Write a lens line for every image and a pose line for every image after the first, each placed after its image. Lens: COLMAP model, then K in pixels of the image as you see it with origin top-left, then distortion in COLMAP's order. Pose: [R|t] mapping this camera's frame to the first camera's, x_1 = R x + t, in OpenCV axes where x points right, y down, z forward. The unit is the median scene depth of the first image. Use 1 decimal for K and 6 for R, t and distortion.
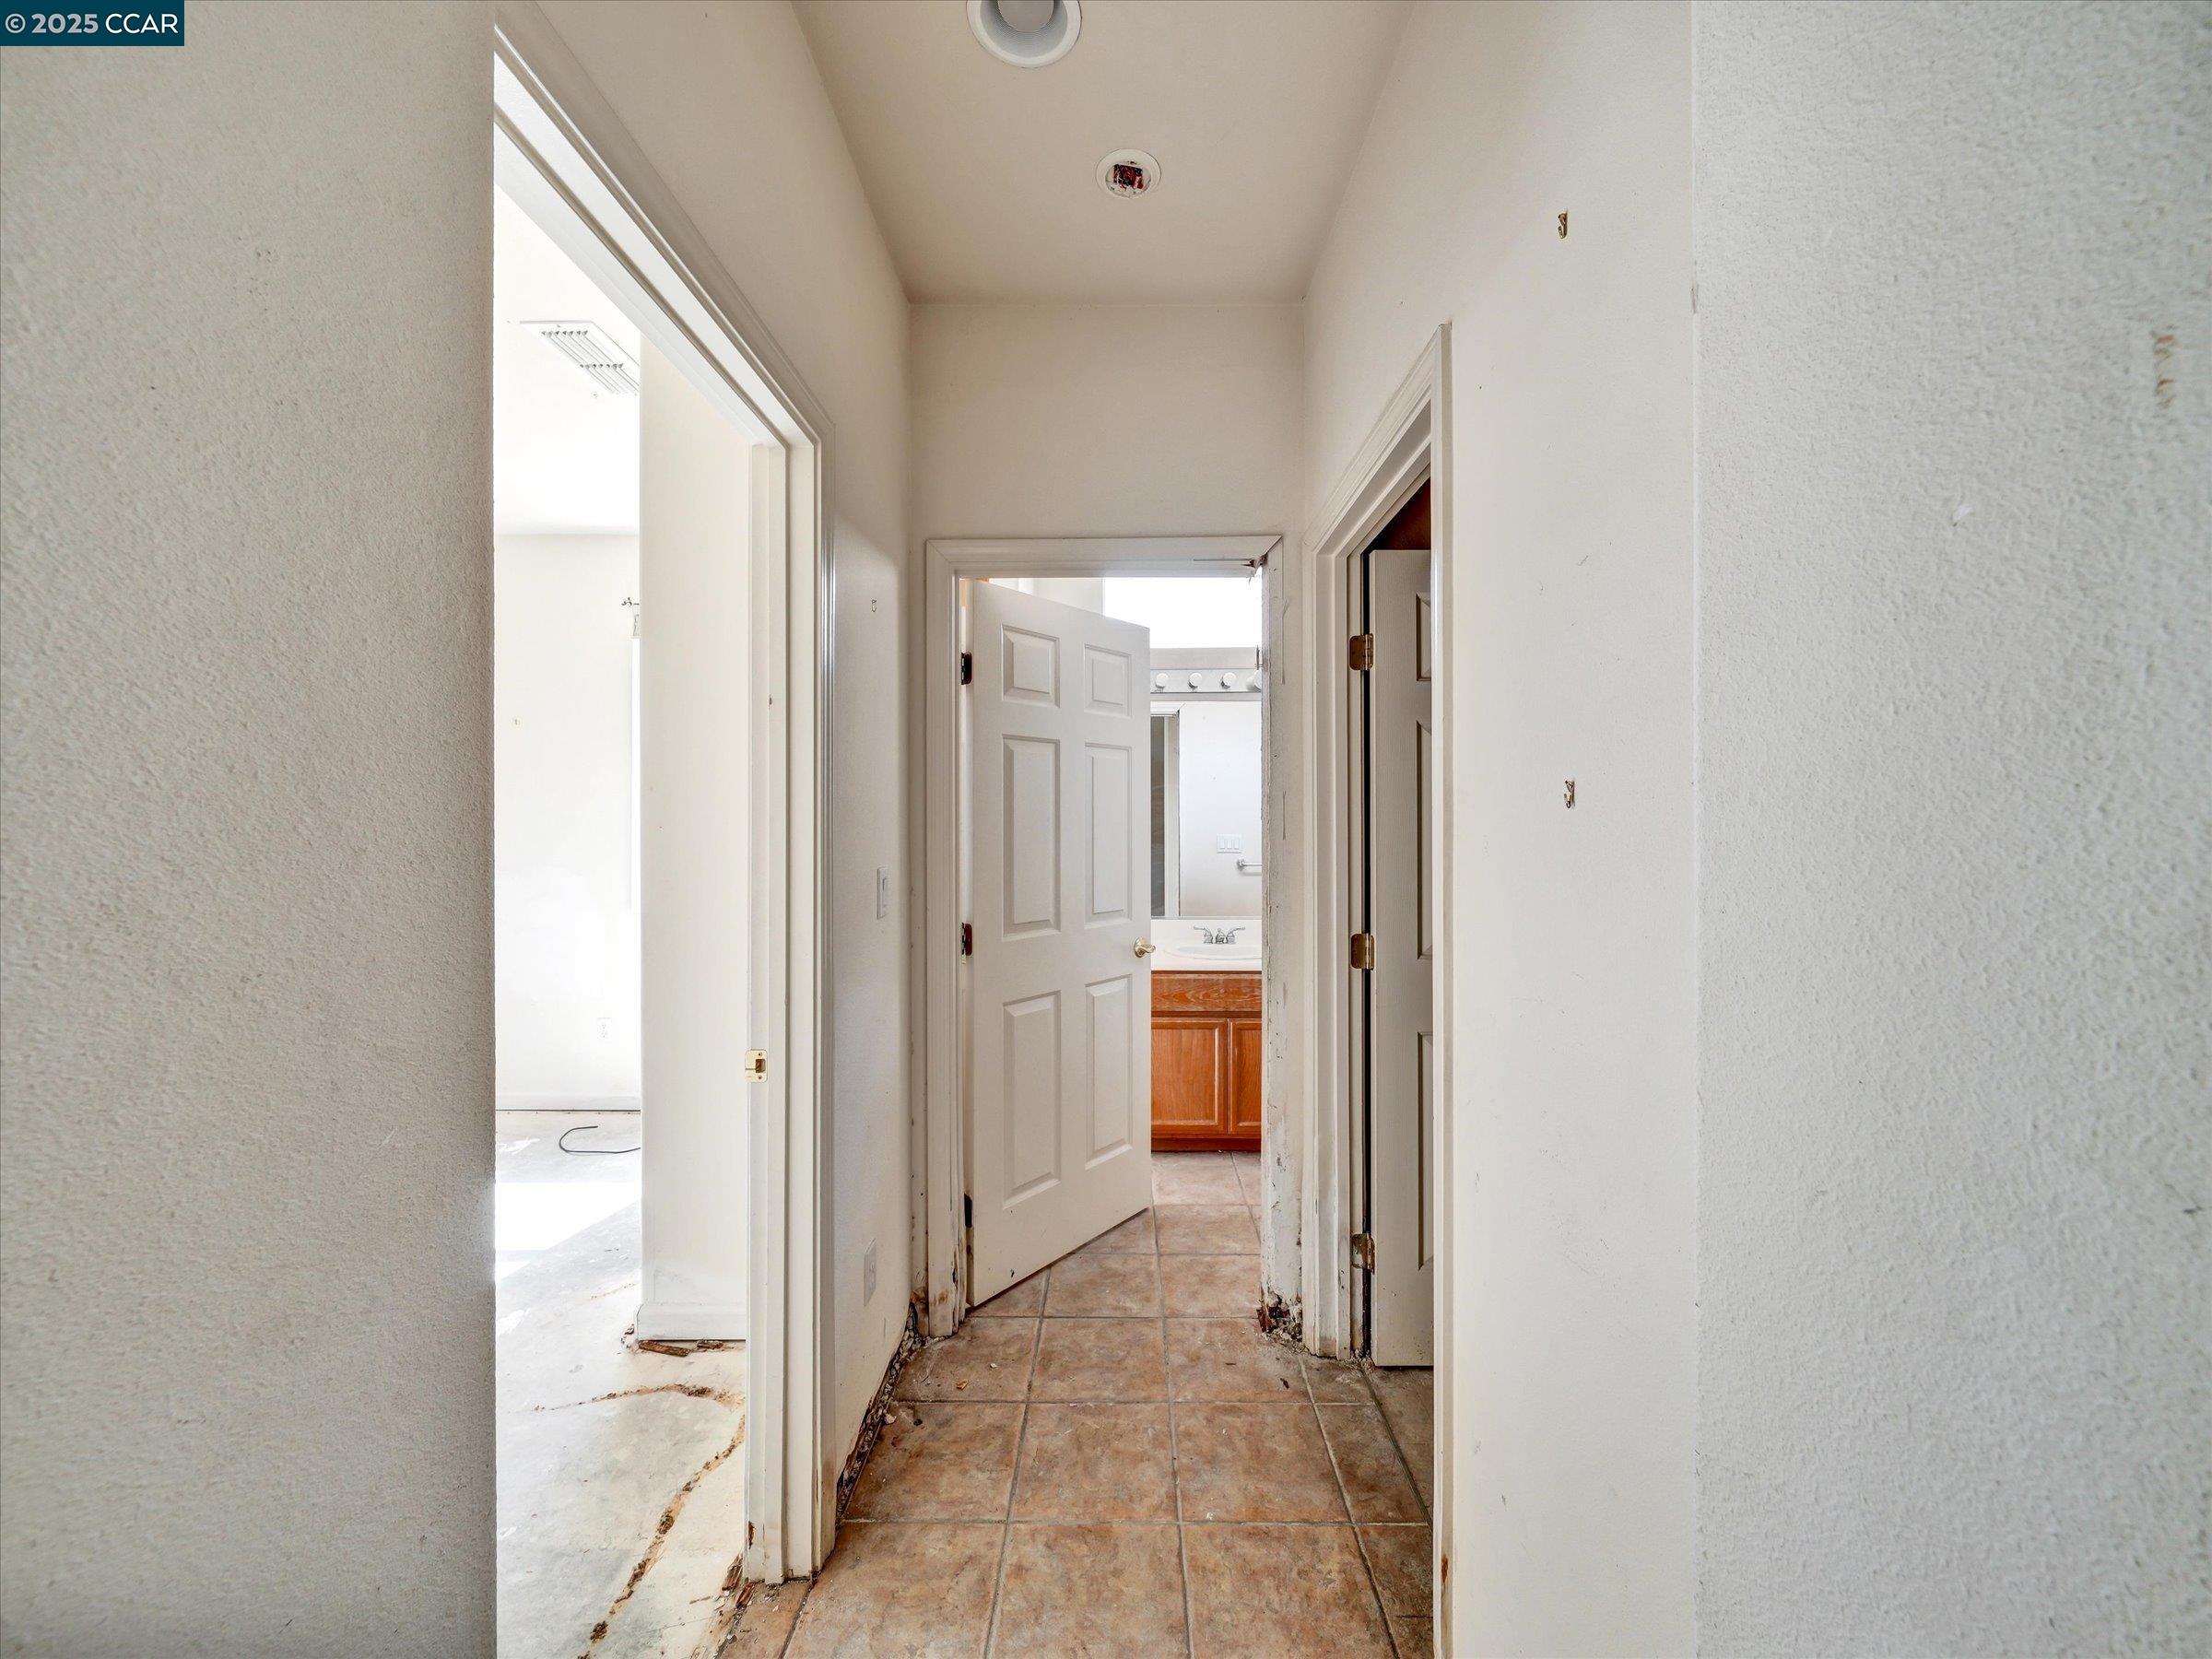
lens RADIAL K [[856.0, 0, 1111.8], [0, 856.0, 814.9], [0, 0, 1]] dist [0.001267, 0.000477]
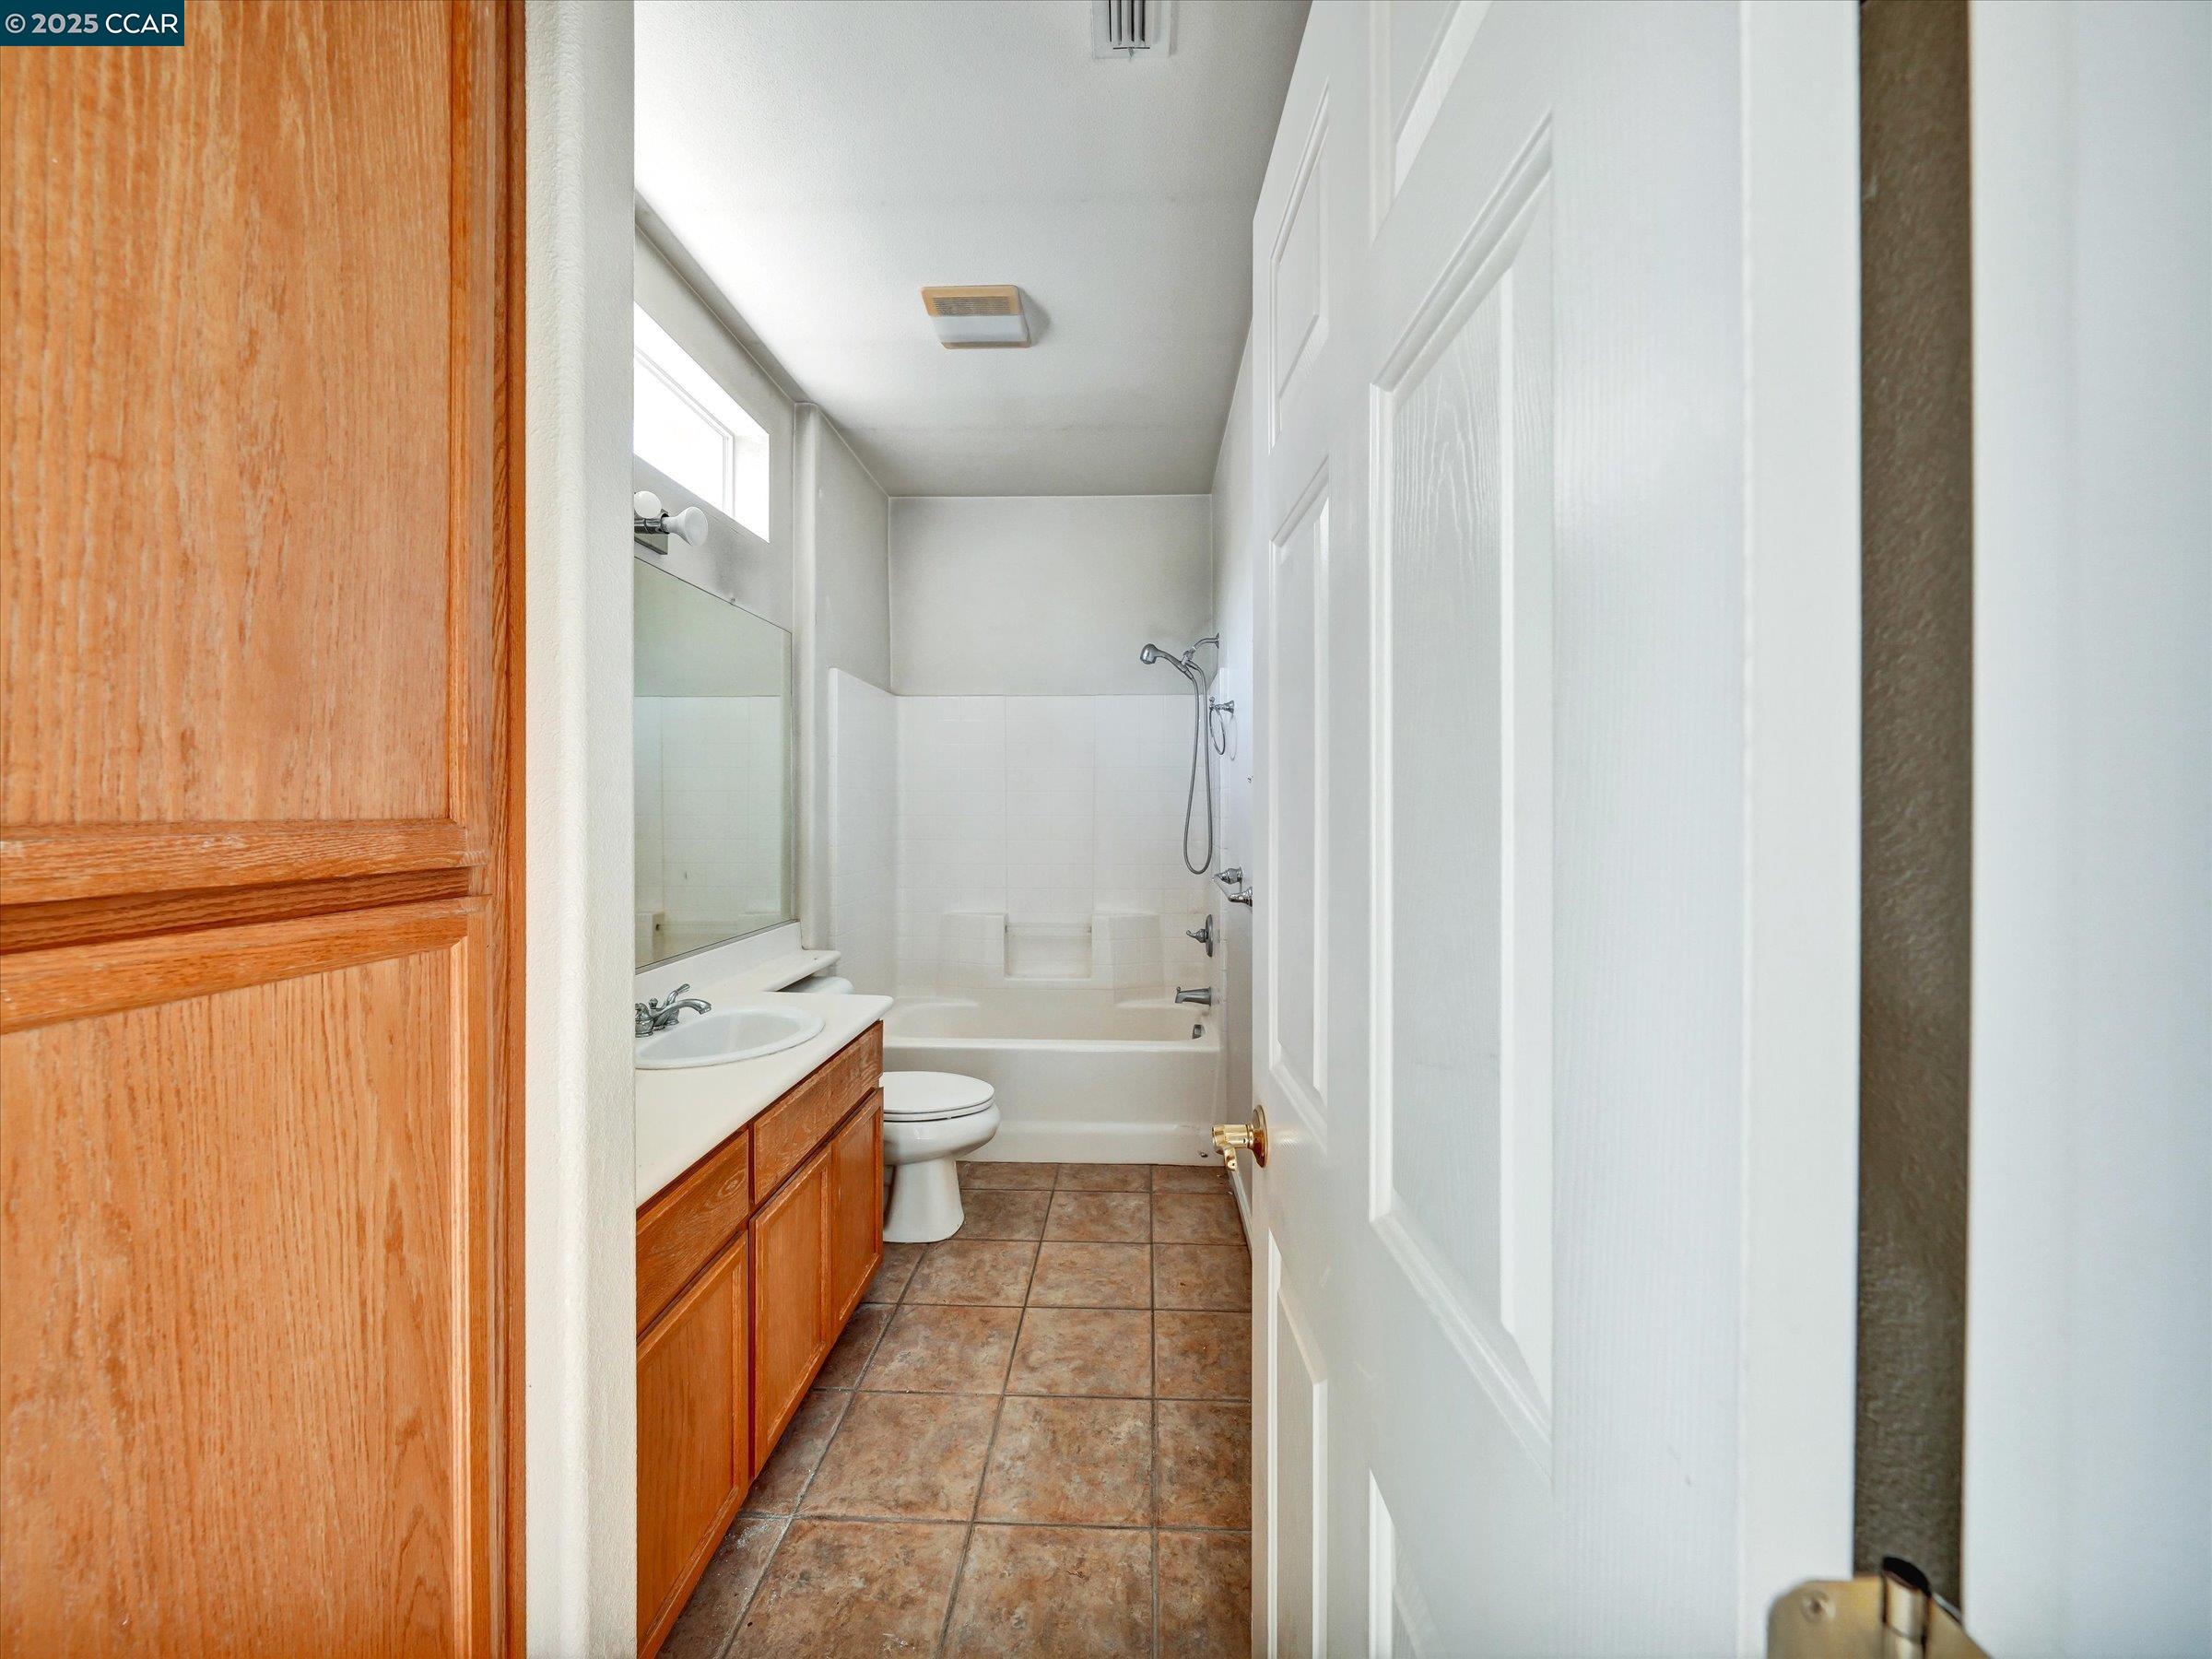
lens RADIAL K [[856.0, 0, 1111.8], [0, 856.0, 814.9], [0, 0, 1]] dist [0.001267, 0.000477]
pose [[0.001169, -0.009999, 0.999949, -0.411592], [-0.002413, 0.999947, 0.010002, 0.022679], [-0.999996, -0.002424, 0.001145, 0.820616]]
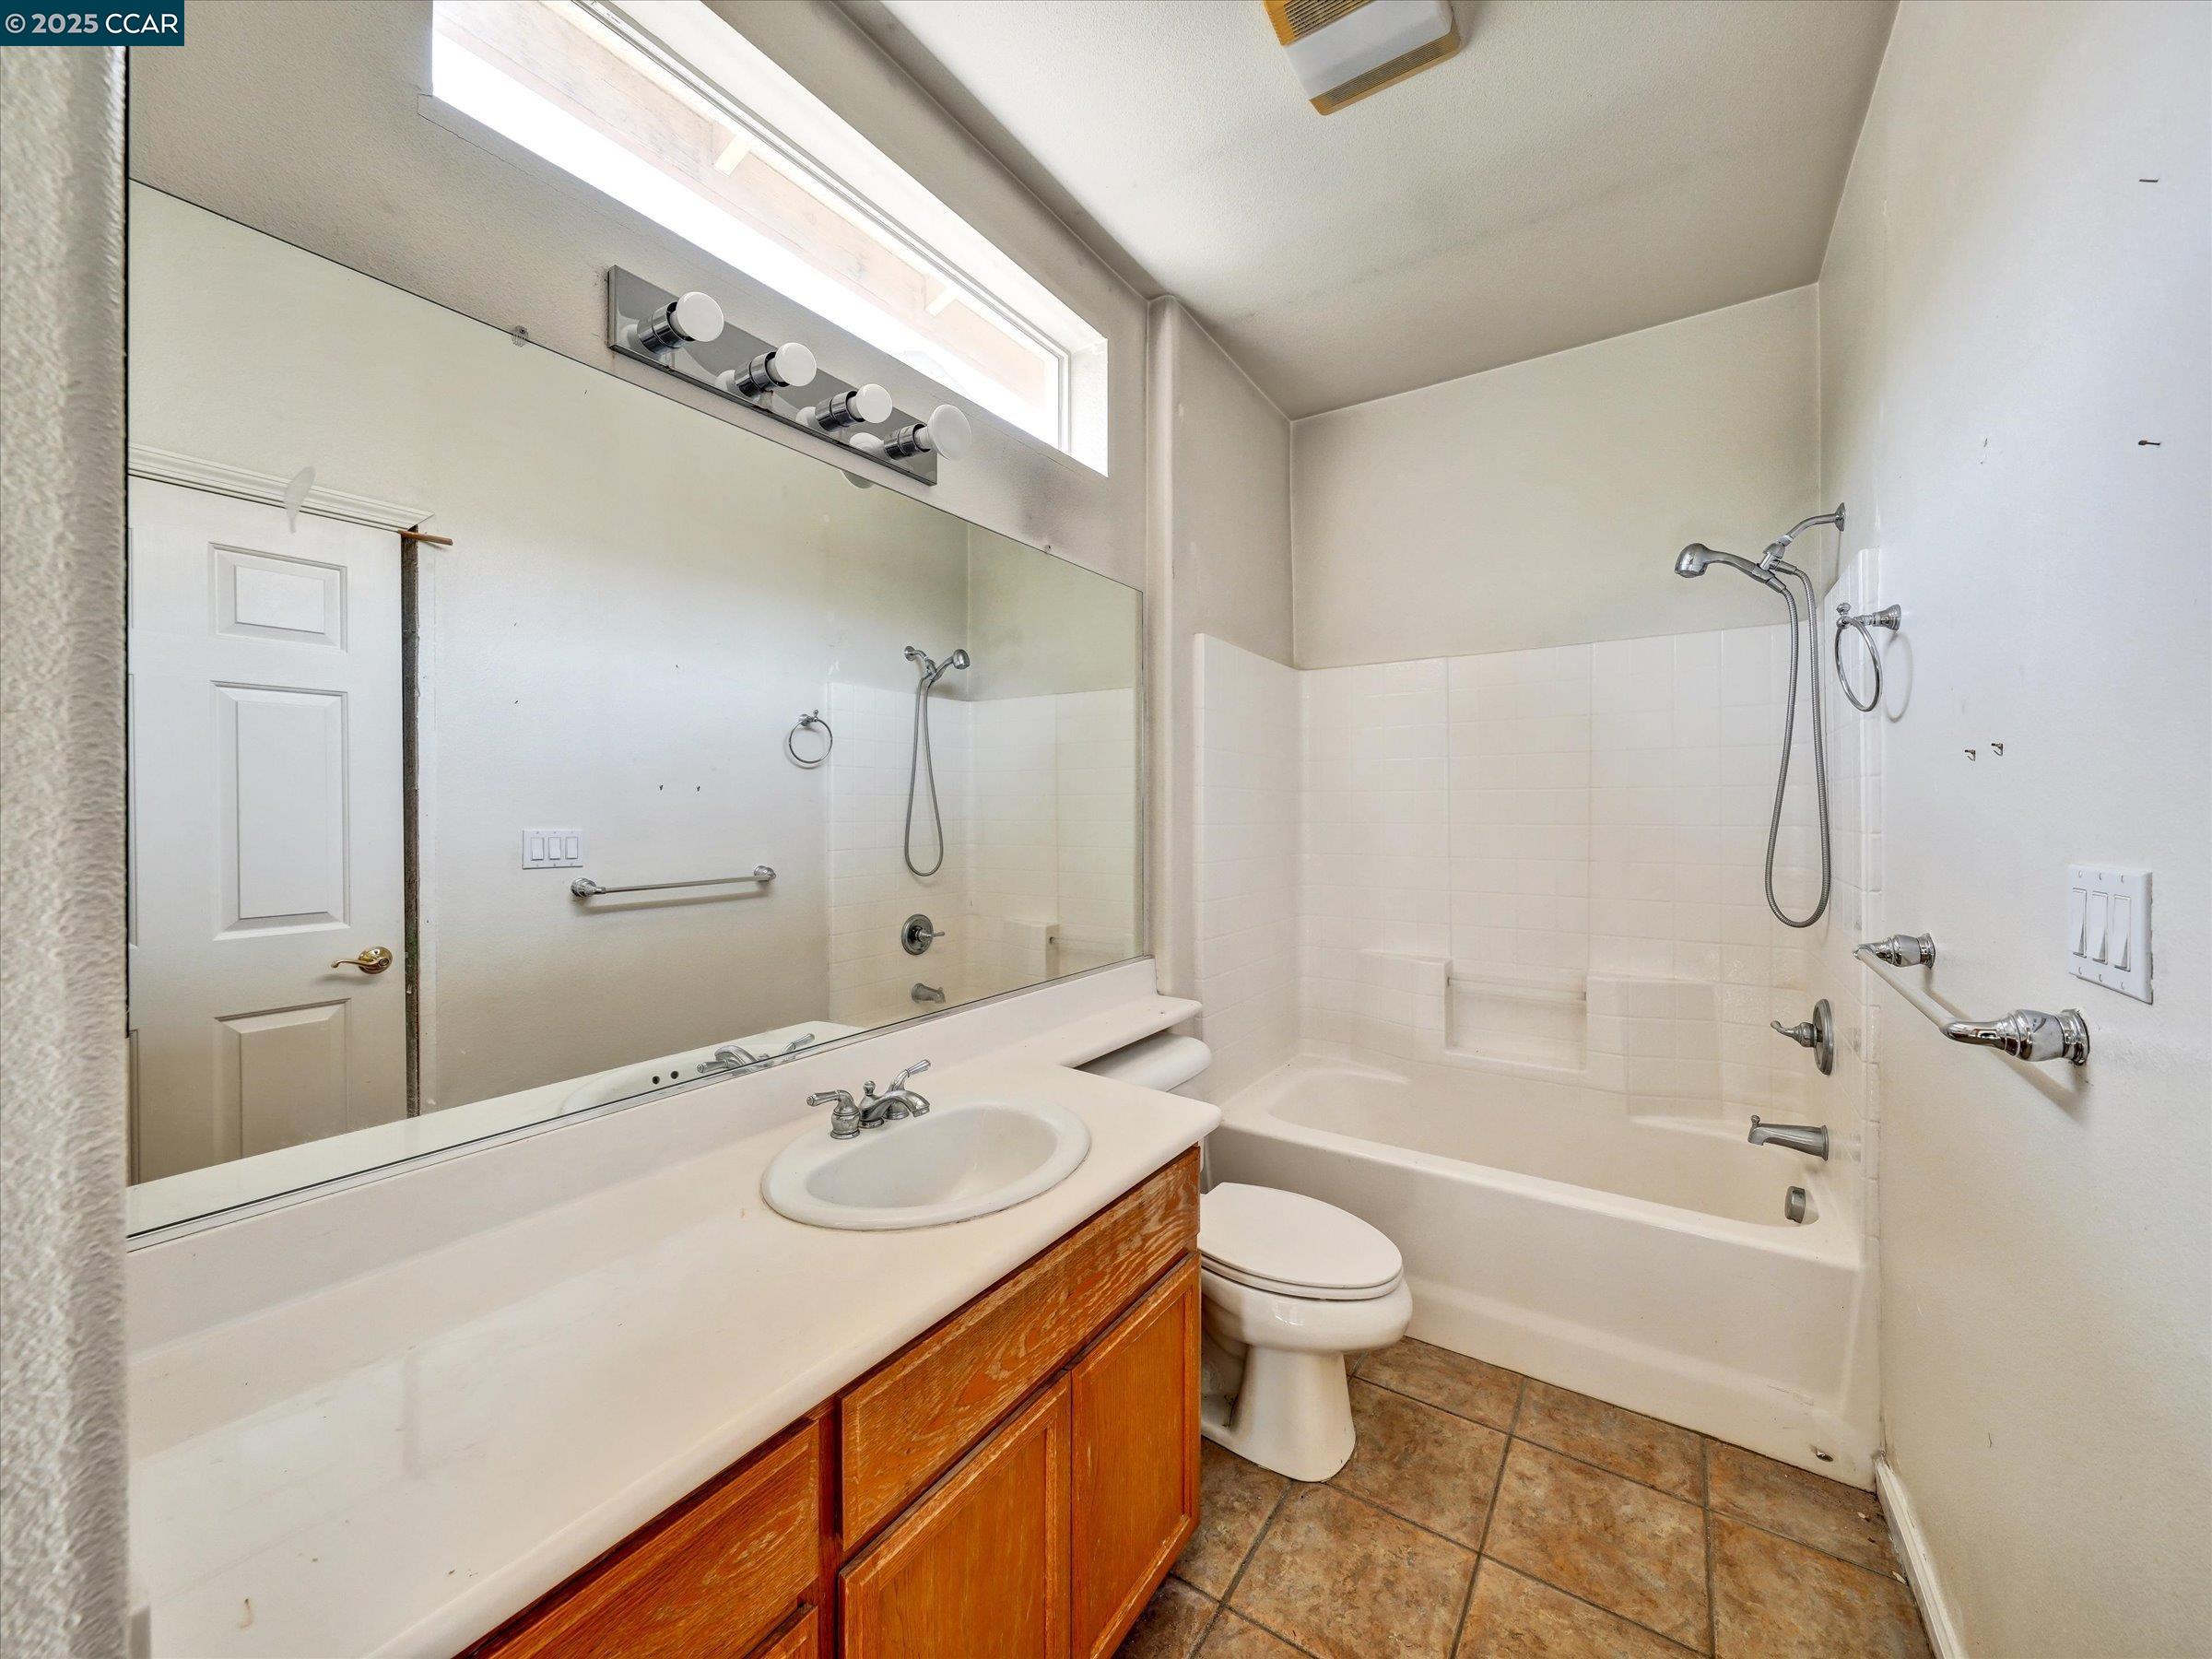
lens RADIAL K [[832.5, 0, 1105.4], [0, 832.5, 810.9], [0, 0, 1]] dist [-0.000252, 0.000080]
pose [[0.529988, -0.003013, 0.848000, -0.129432], [0.001188, 0.999995, 0.002810, 0.020968], [-0.848004, -0.000482, 0.529989, 0.819302]]
